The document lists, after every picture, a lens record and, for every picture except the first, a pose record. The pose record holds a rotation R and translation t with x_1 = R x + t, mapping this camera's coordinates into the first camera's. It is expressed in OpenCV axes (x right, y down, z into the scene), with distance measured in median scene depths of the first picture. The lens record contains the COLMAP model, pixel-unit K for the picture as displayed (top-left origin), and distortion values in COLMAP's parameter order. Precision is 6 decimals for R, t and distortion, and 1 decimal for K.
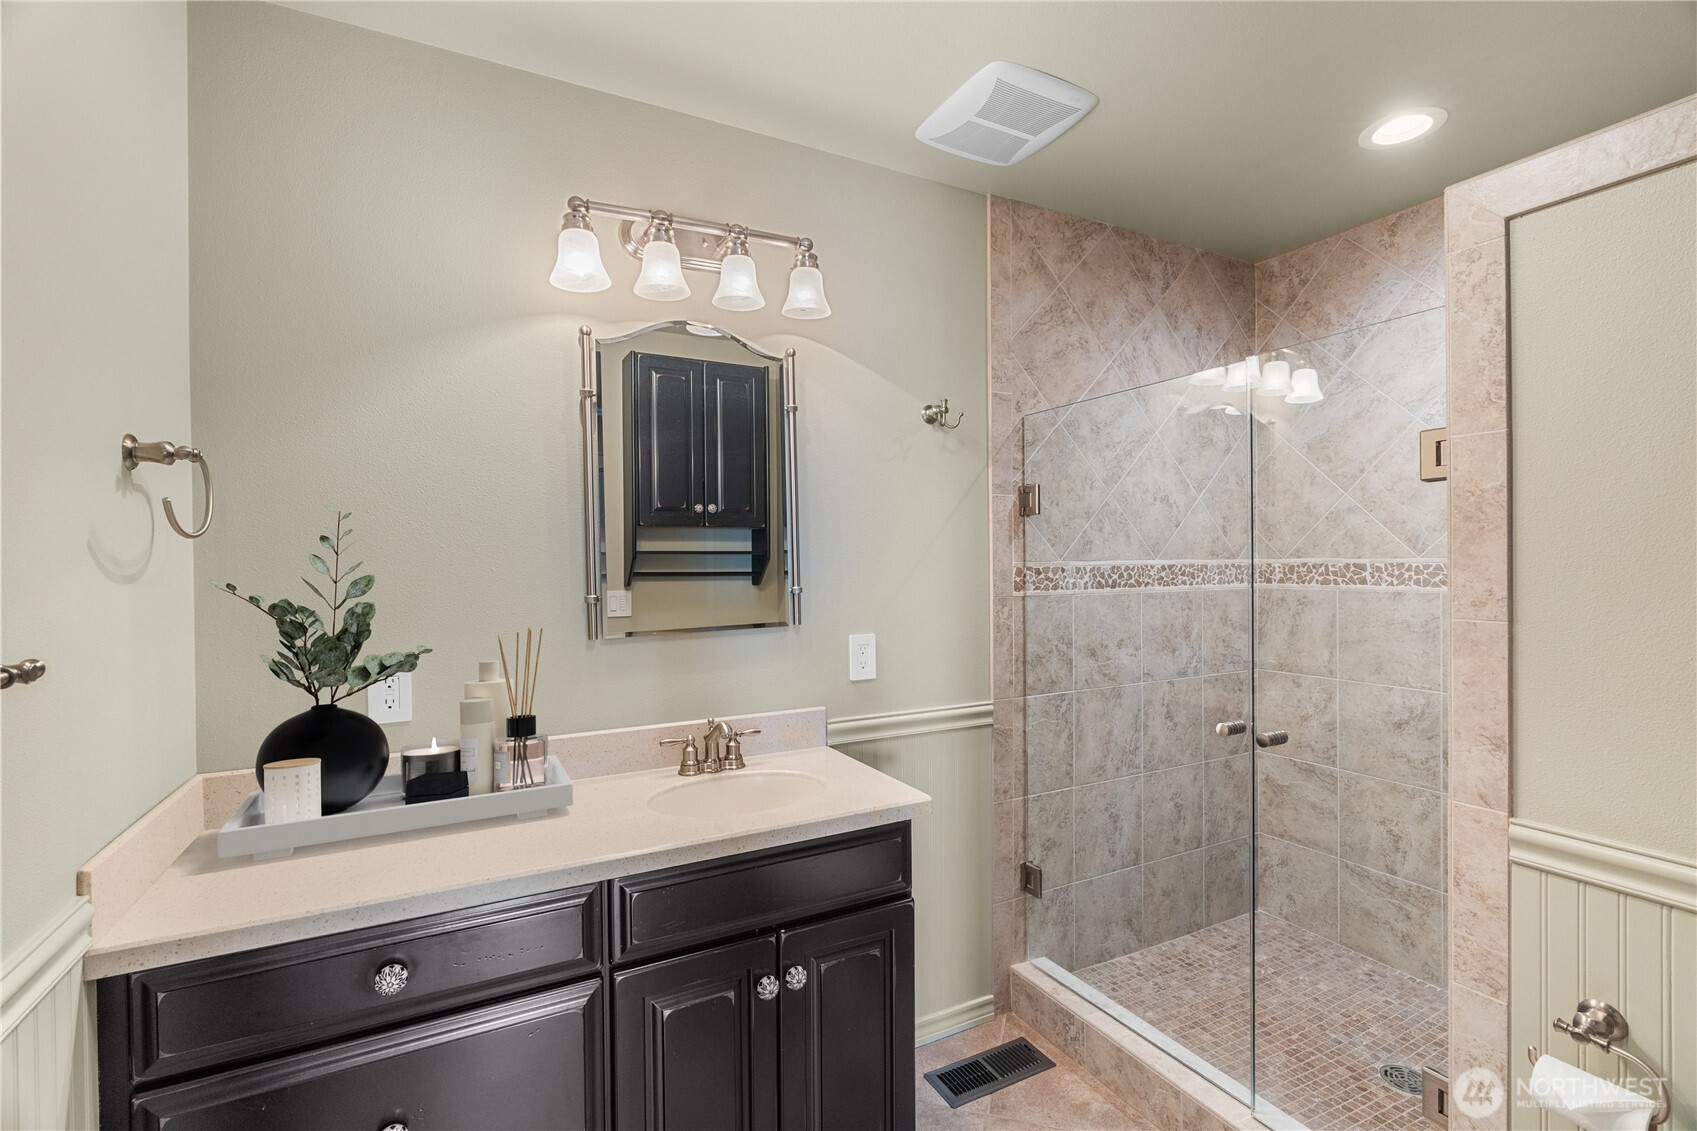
lens RADIAL K [[754.3, 0, 849.7], [0, 754.3, 564.2], [0, 0, 1]] dist [-0.011970, 0.003752]
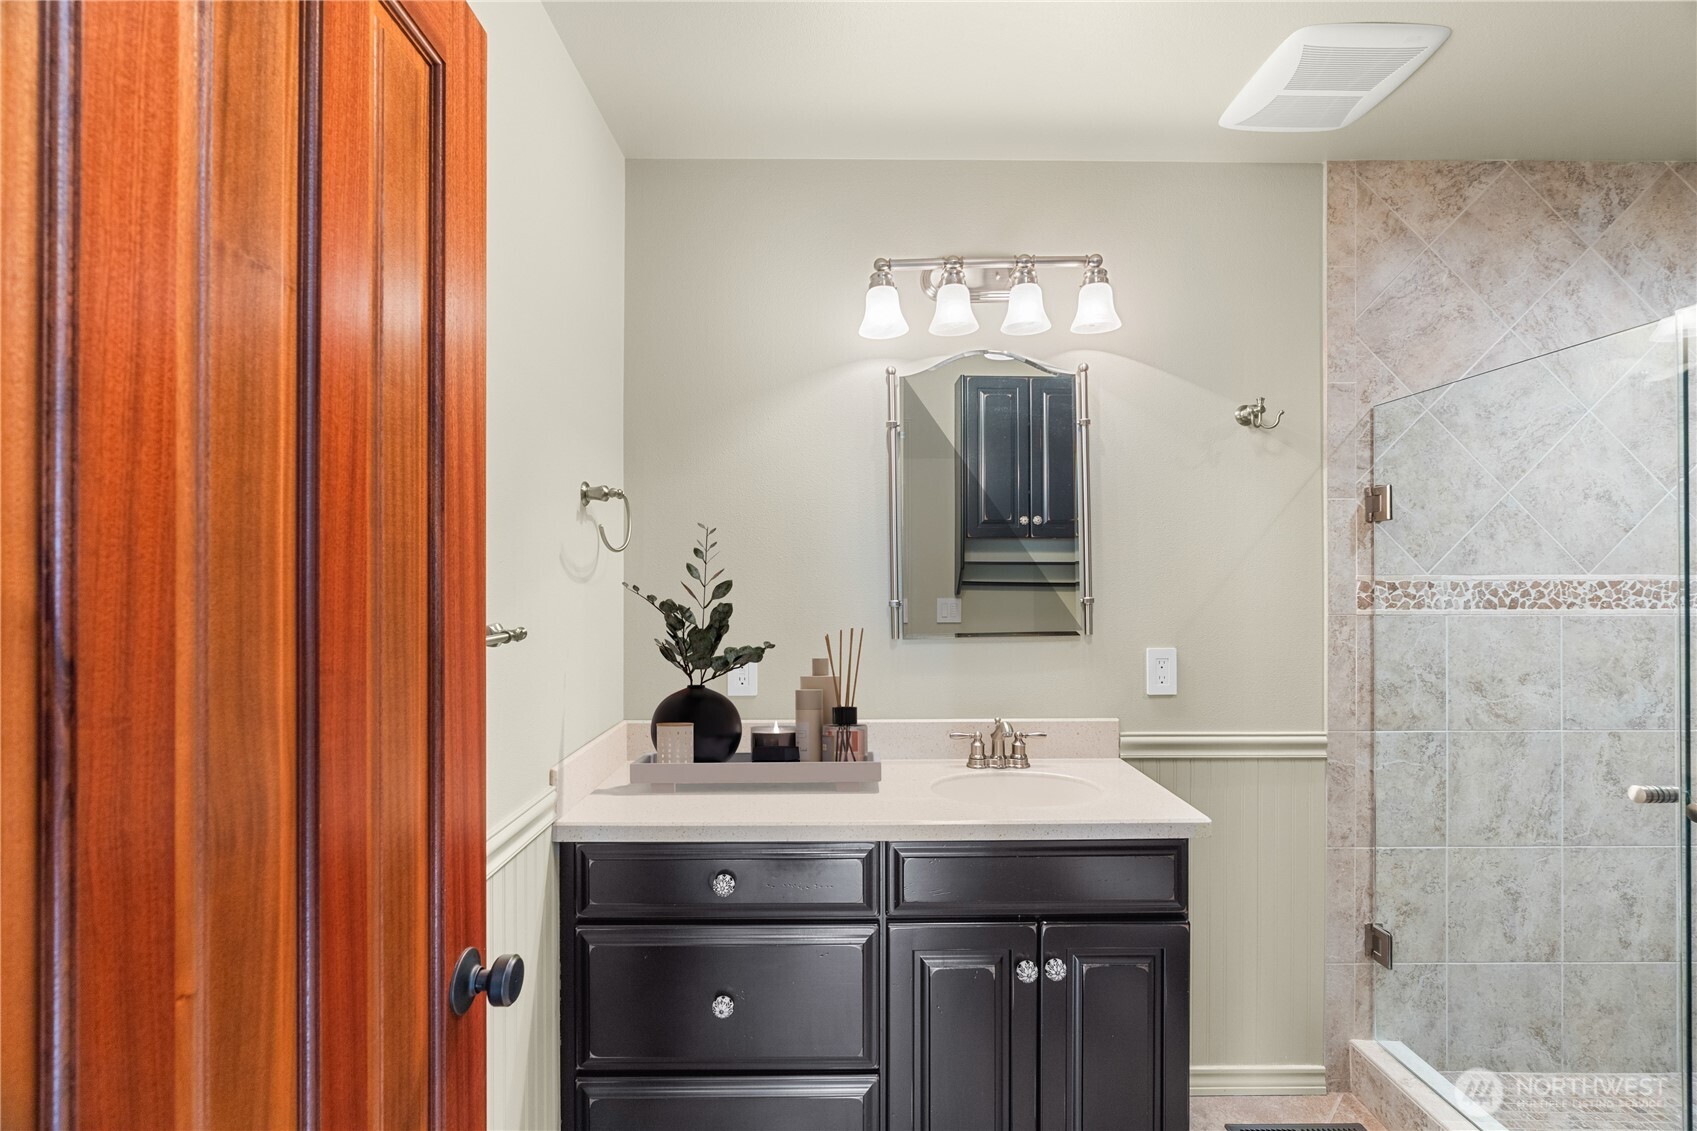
lens RADIAL K [[754.3, 0, 845.3], [0, 754.3, 566.8], [0, 0, 1]] dist [-0.011970, 0.003752]
pose [[0.889446, 0.005125, -0.457012, 0.091295], [-0.010031, 0.999915, -0.008308, 0.000583], [0.456931, 0.011974, 0.889422, -0.045111]]
